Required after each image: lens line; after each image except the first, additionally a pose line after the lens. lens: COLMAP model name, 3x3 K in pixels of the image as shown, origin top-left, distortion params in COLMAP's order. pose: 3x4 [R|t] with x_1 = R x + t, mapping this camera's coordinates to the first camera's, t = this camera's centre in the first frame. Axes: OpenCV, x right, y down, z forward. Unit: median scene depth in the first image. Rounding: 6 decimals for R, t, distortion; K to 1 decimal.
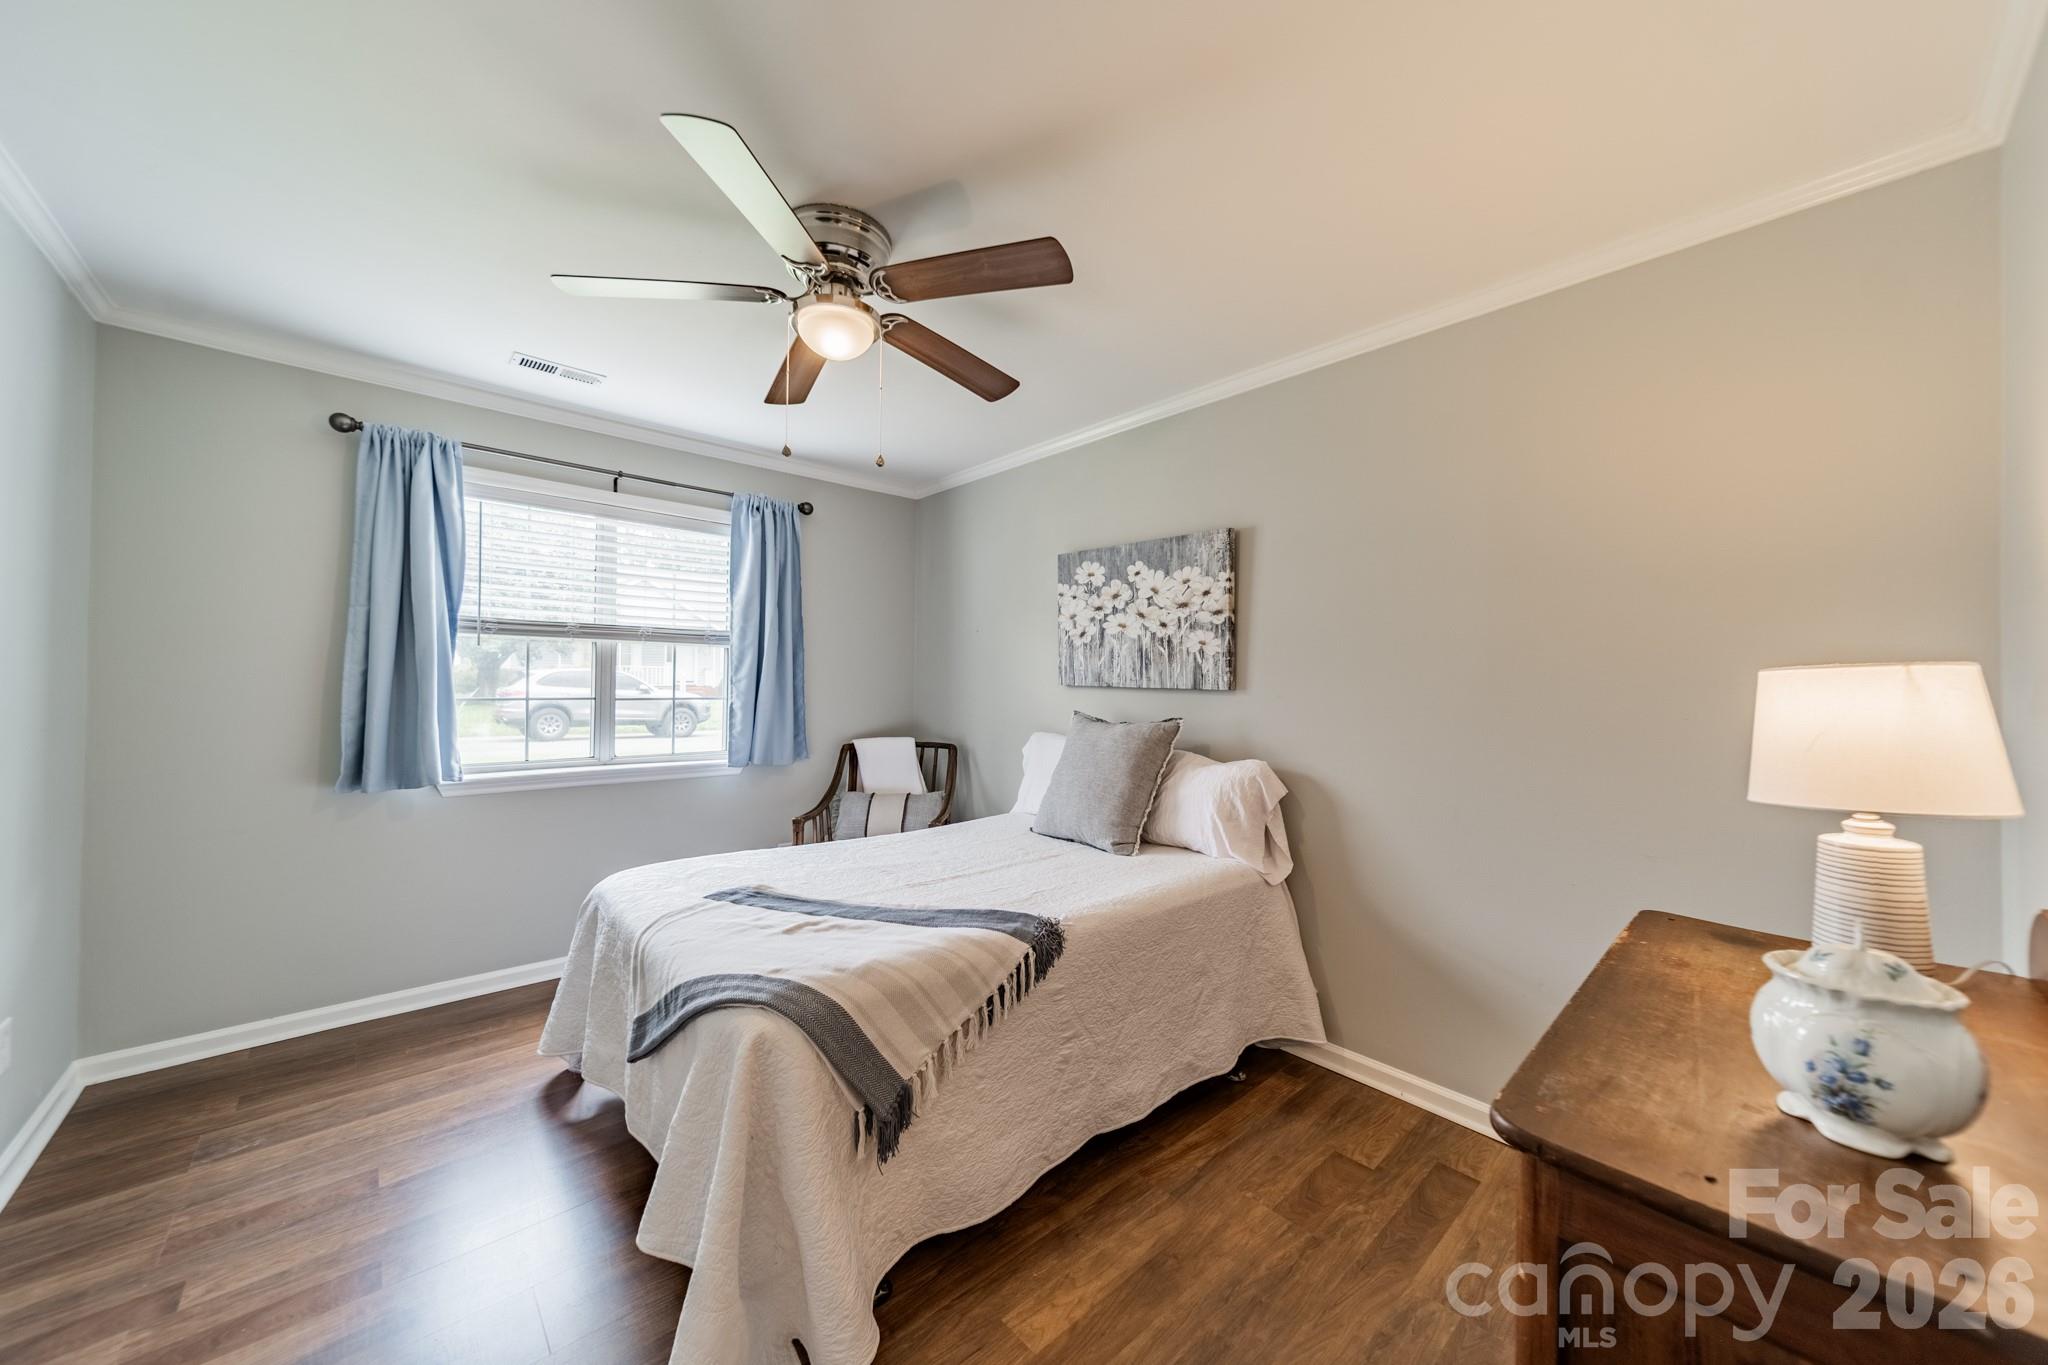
lens RADIAL K [[723.2, 0, 1027.4], [0, 723.2, 676.7], [0, 0, 1]] dist [0.007226, 0.000098]
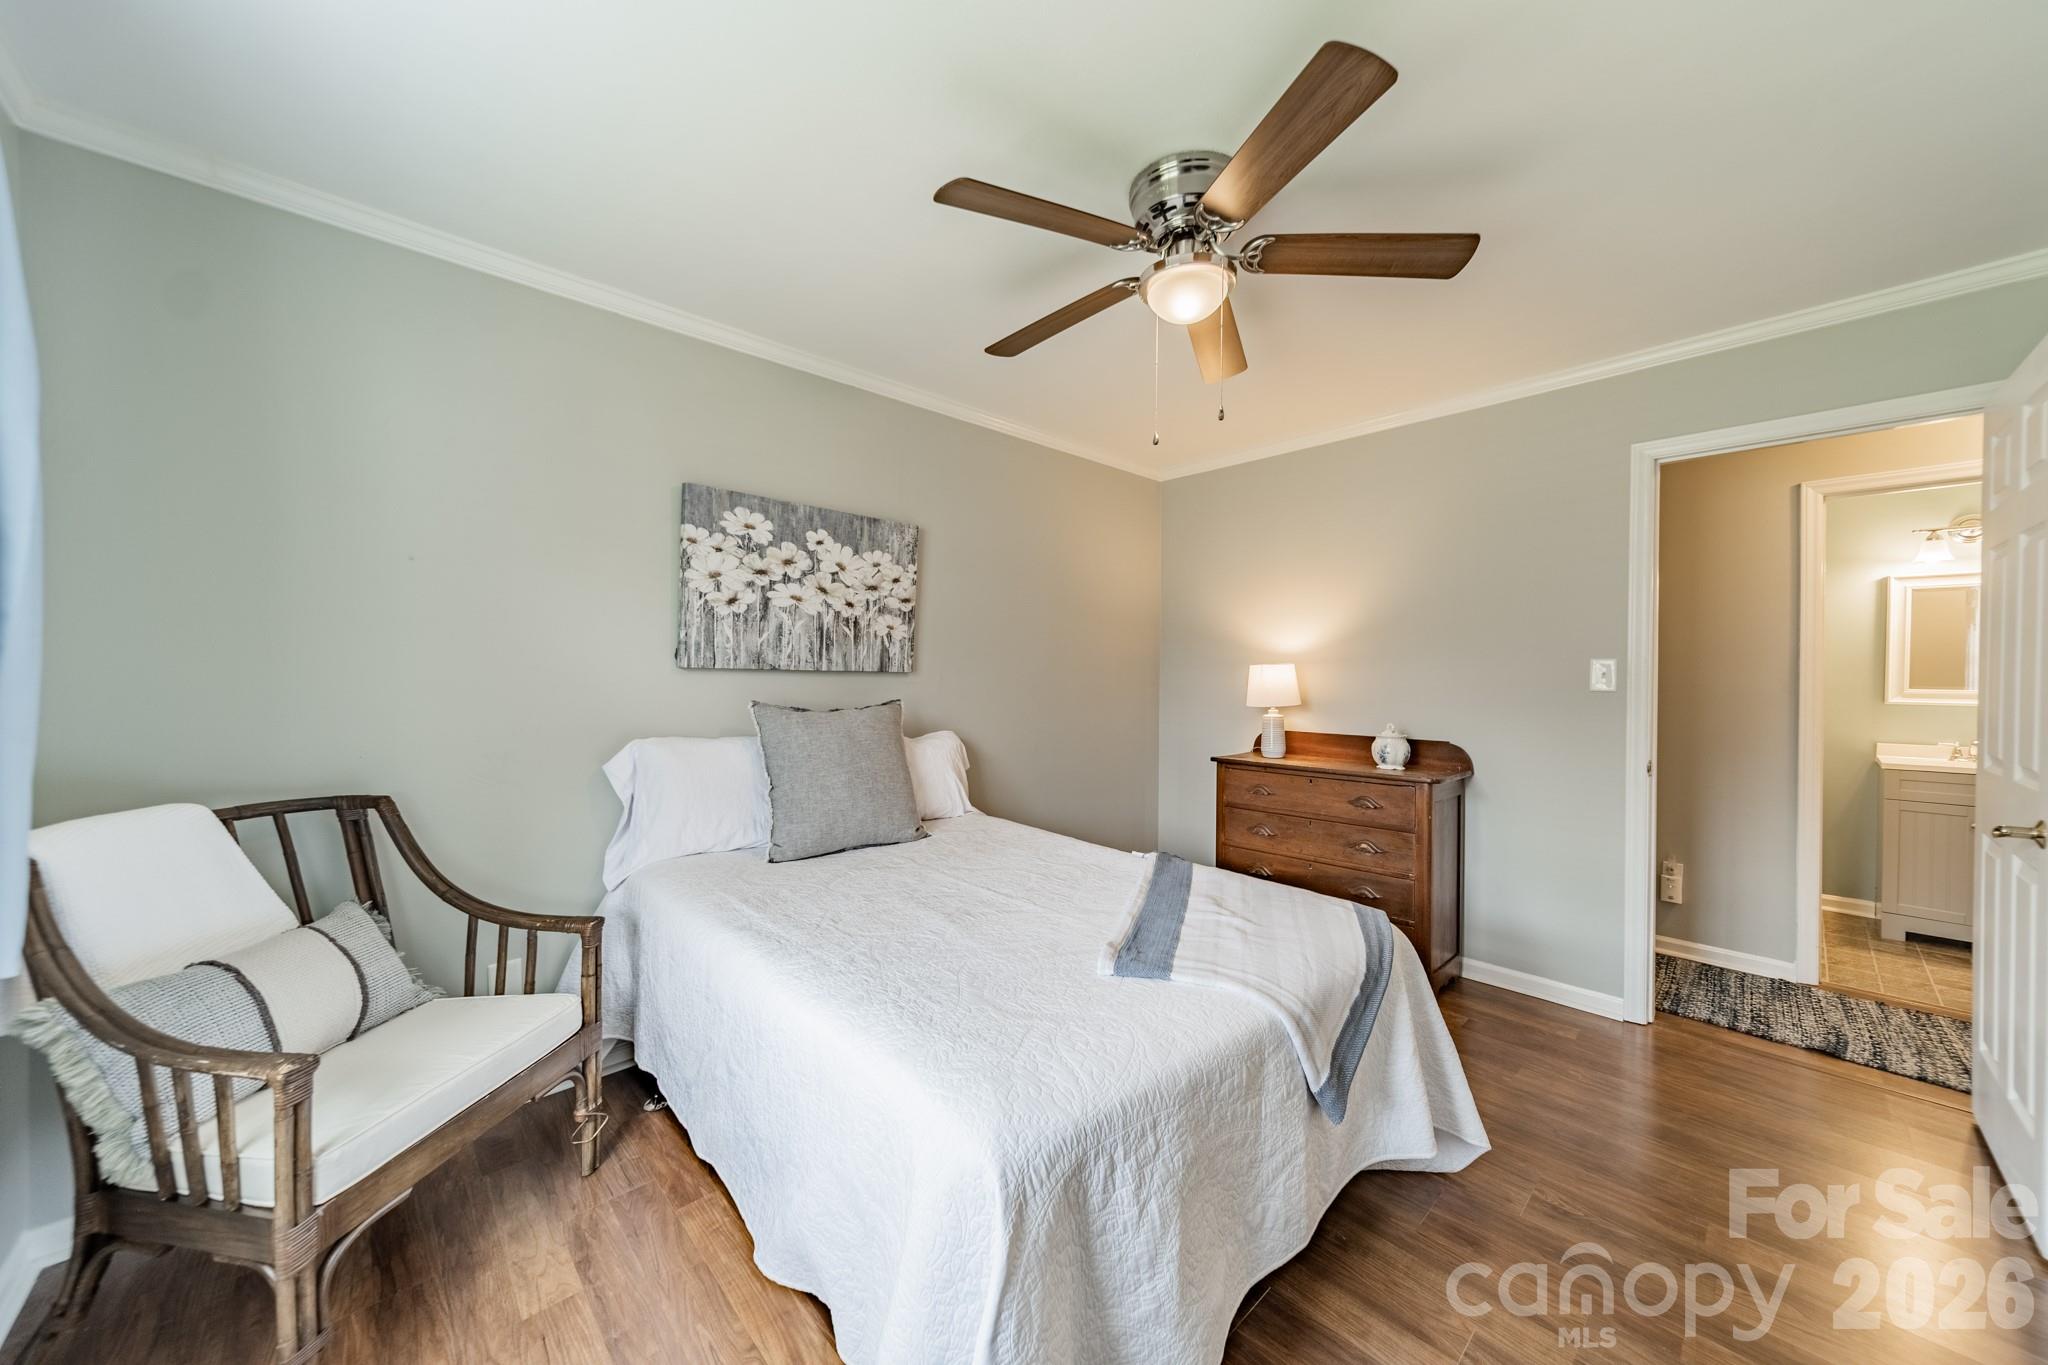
lens RADIAL K [[723.2, 0, 1023.5], [0, 723.2, 679.9], [0, 0, 1]] dist [0.007226, 0.000098]
pose [[-0.009652, -0.016905, 0.999811, -0.761011], [-0.012762, 0.999778, 0.016781, 0.008701], [-0.999872, -0.012598, -0.009865, 0.768911]]
